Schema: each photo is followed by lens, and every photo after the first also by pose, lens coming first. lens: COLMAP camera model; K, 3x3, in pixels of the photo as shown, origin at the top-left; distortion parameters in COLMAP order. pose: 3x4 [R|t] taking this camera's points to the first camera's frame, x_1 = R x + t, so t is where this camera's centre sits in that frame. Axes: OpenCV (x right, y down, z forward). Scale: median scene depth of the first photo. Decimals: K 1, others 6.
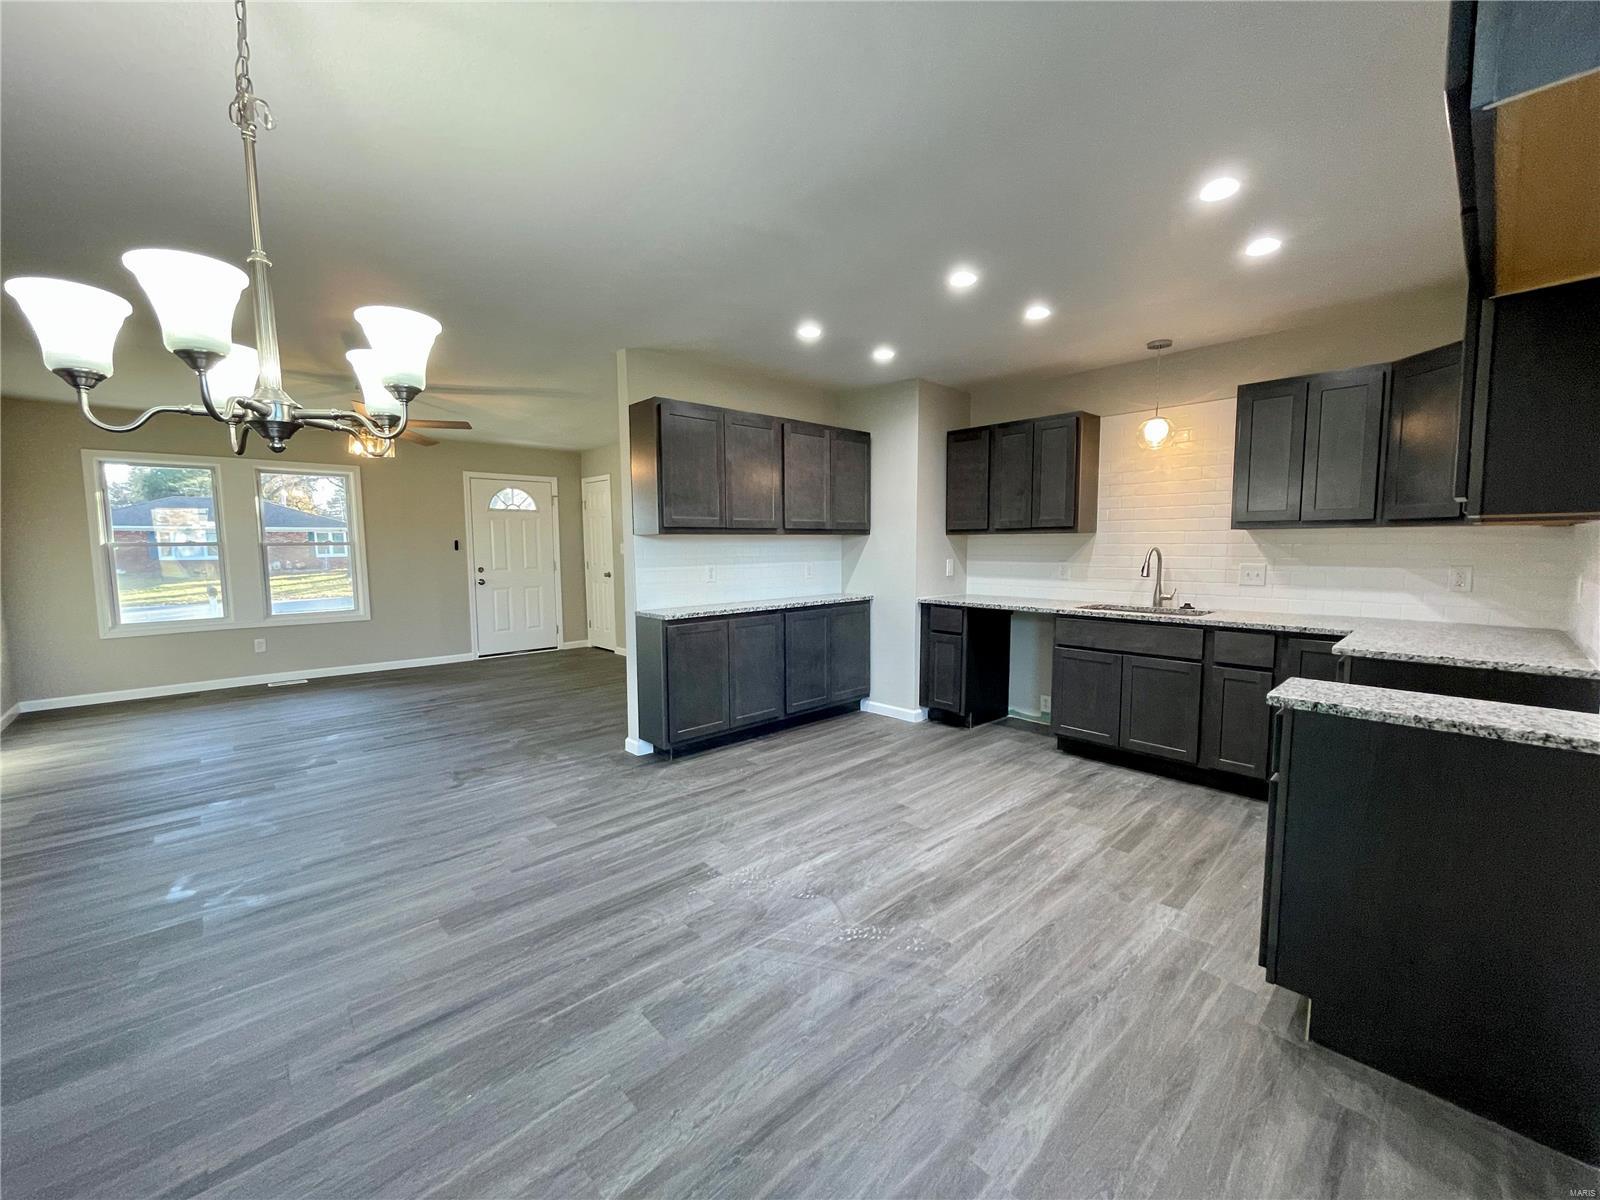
lens RADIAL K [[643.3, 0, 799.2], [0, 643.3, 600.5], [0, 0, 1]] dist [-0.001171, -0.000100]
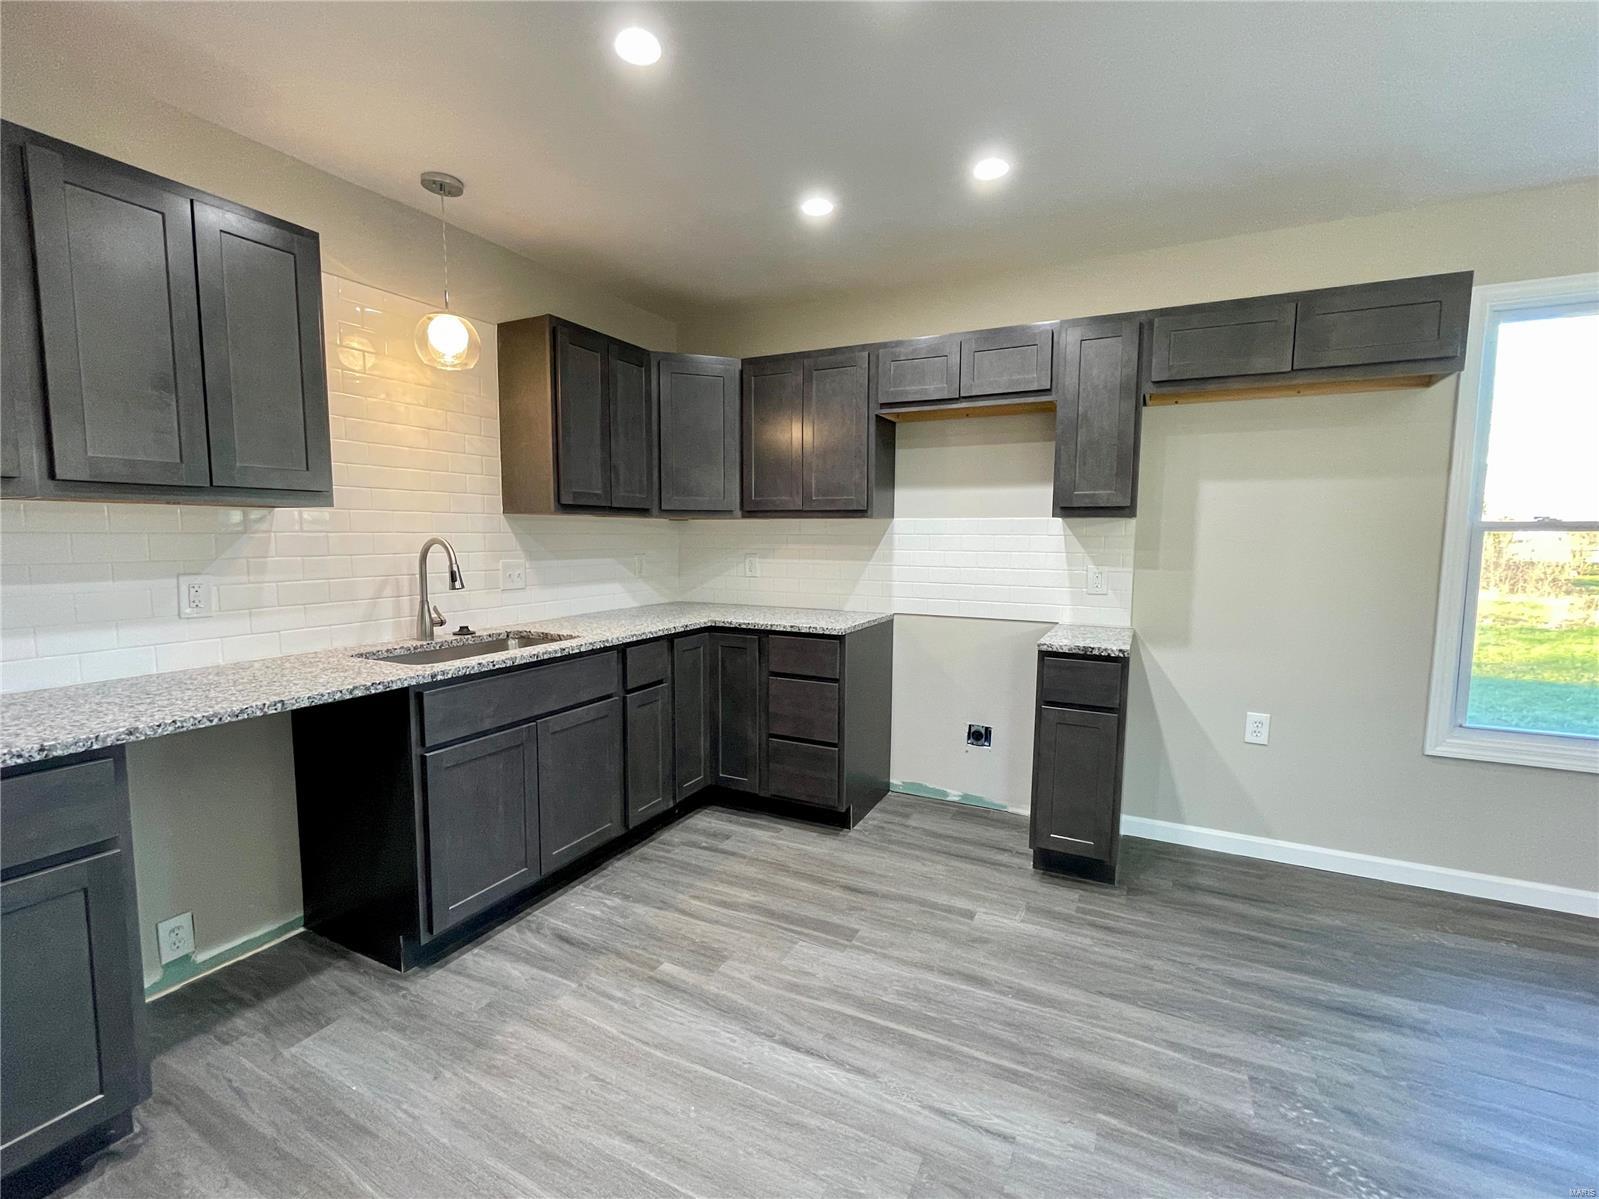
lens RADIAL K [[704.6, 0, 799.5], [0, 704.6, 599.5], [0, 0, 1]] dist [-0.001829, -0.000201]
pose [[-0.344923, -0.082992, 0.934955, -0.174081], [0.080421, 0.989808, 0.117530, -0.084006], [-0.935180, 0.115728, -0.334733, 1.005757]]
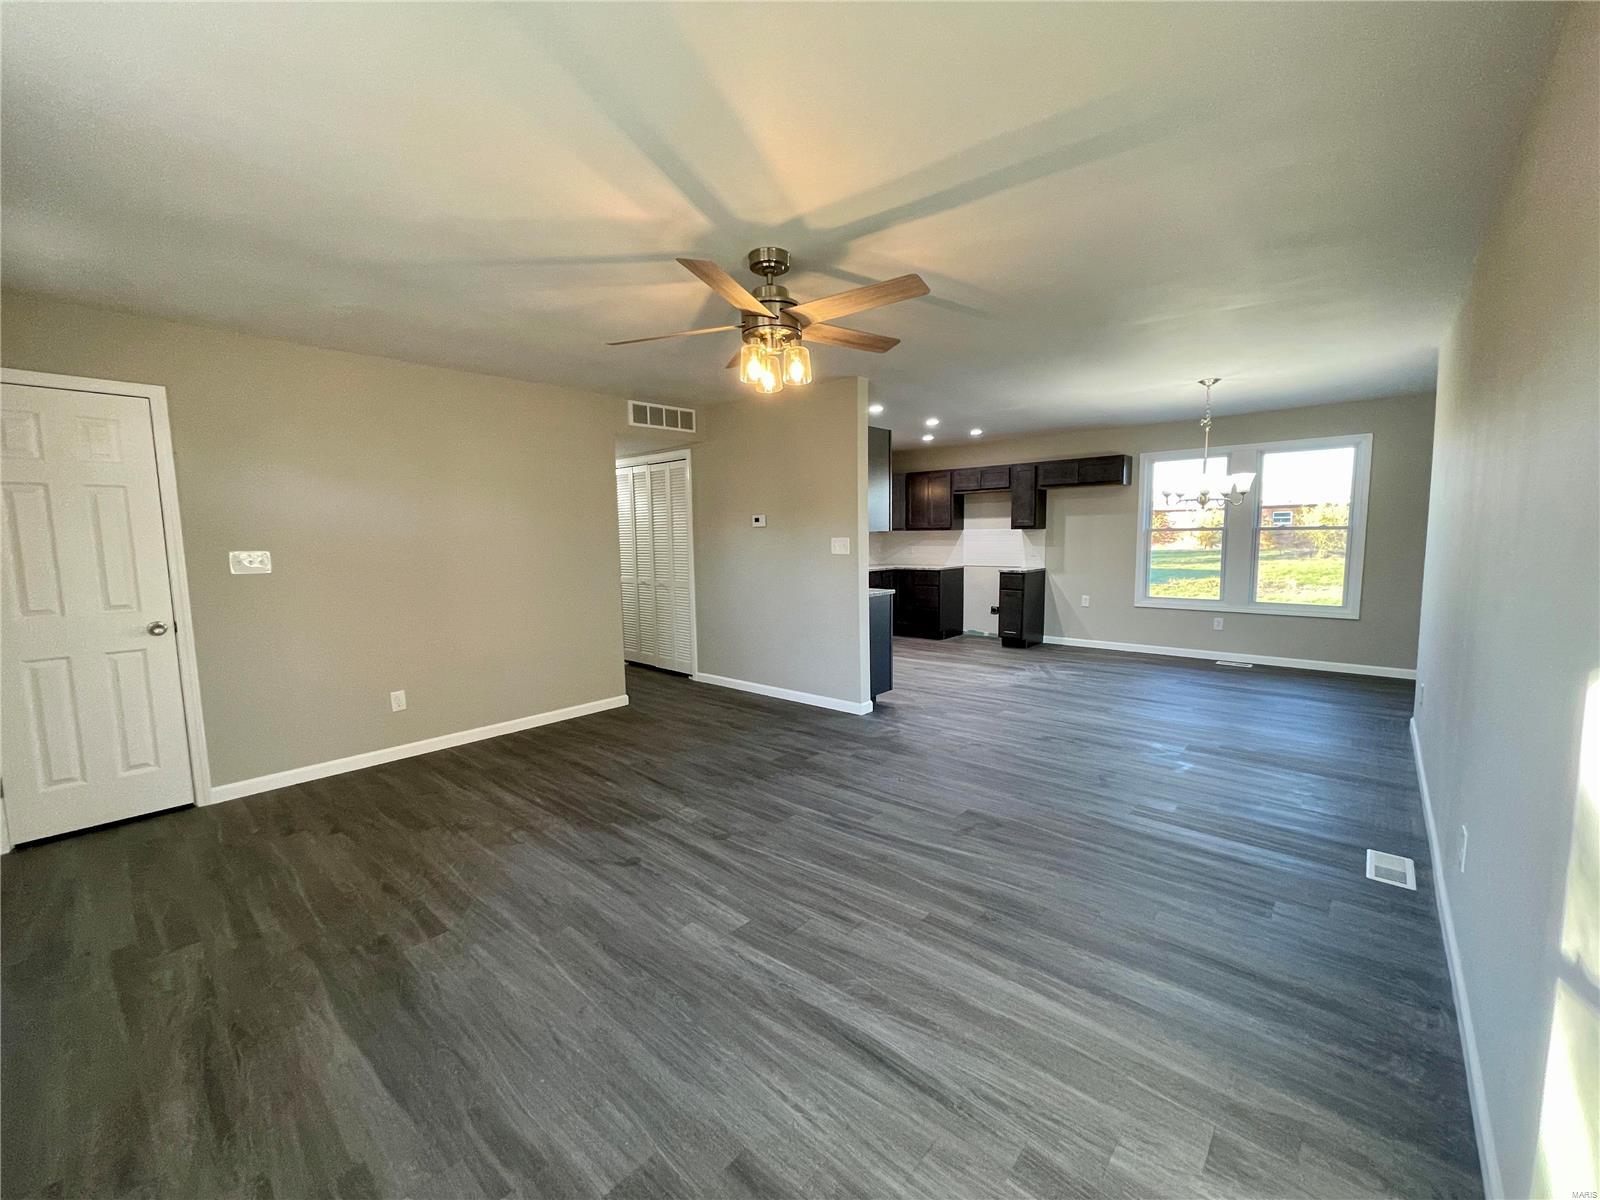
lens RADIAL K [[643.3, 0, 799.2], [0, 643.3, 600.5], [0, 0, 1]] dist [-0.001171, -0.000100]
pose [[-0.090939, -0.096134, 0.991206, -1.617193], [0.105557, 0.988792, 0.105585, -0.126413], [-0.990246, 0.114231, -0.079772, 1.363675]]
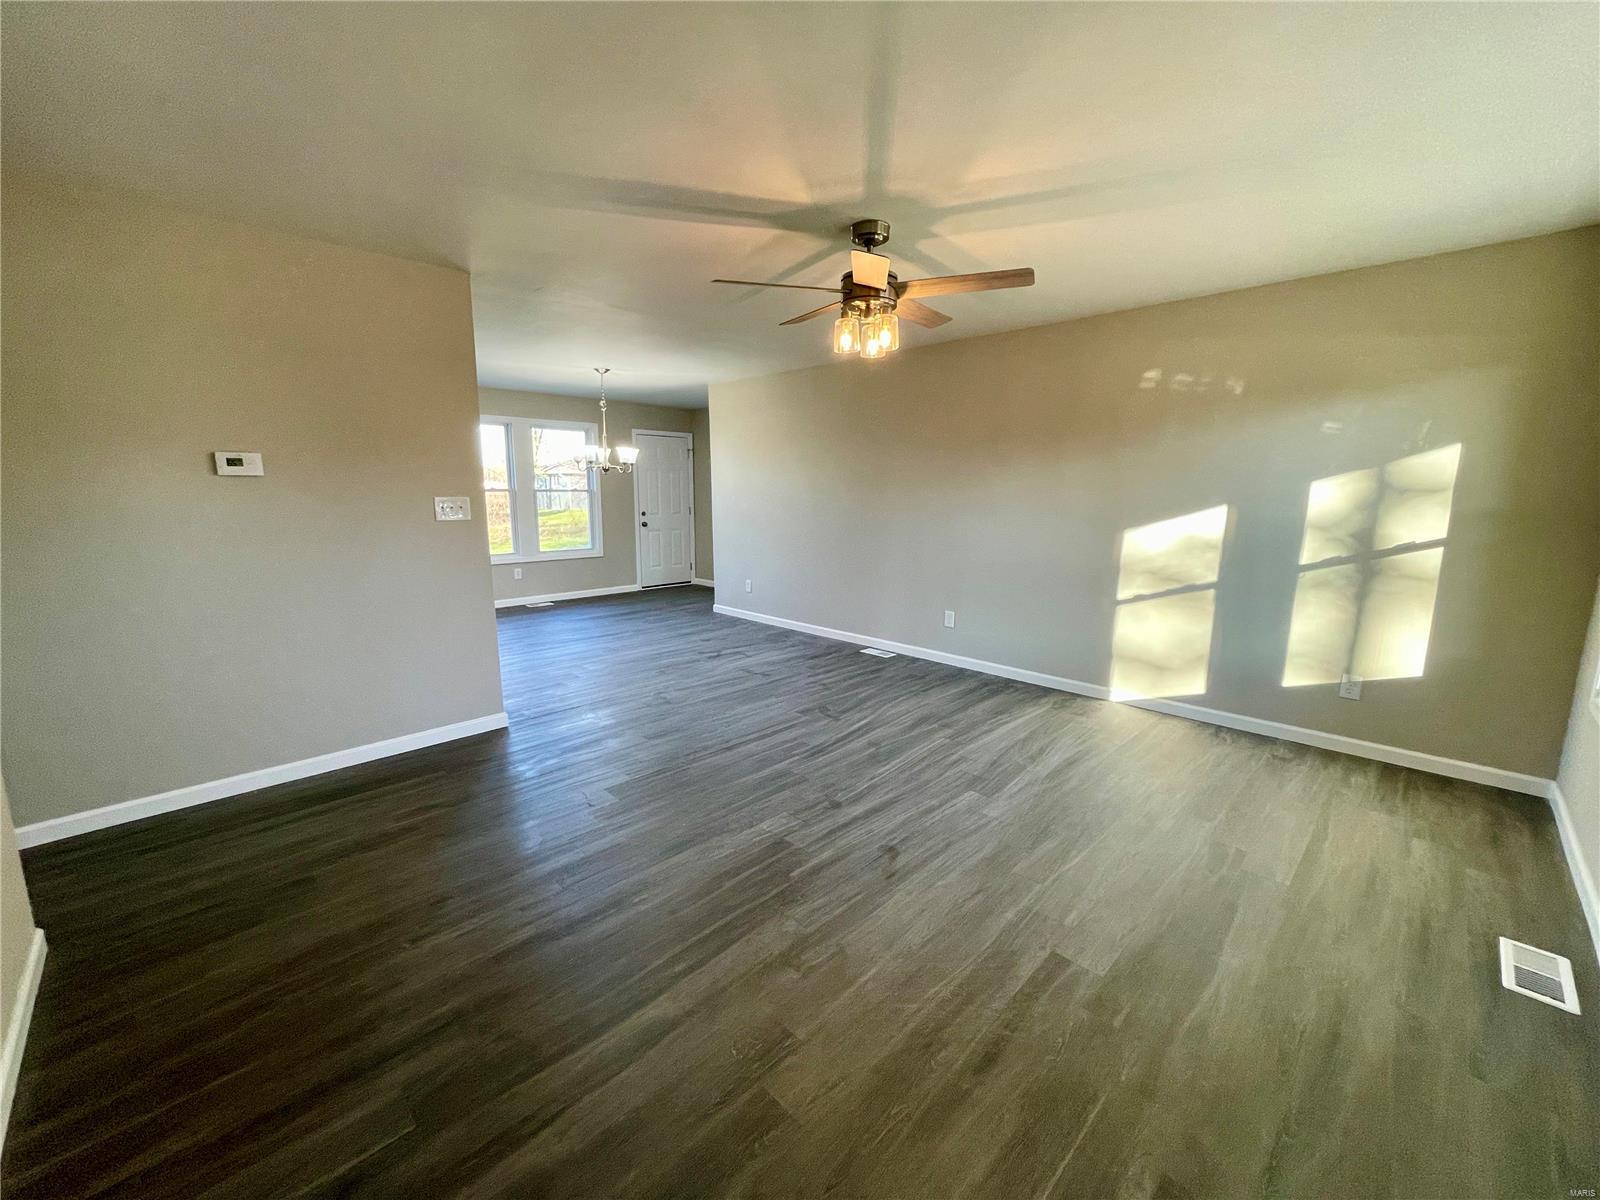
lens RADIAL K [[643.3, 0, 799.2], [0, 643.3, 600.5], [0, 0, 1]] dist [-0.001171, -0.000100]
pose [[-0.999454, 0.005853, -0.032530, -0.756544], [-0.002798, 0.965680, 0.259719, -0.206305], [0.032934, 0.259668, -0.965136, 2.137382]]
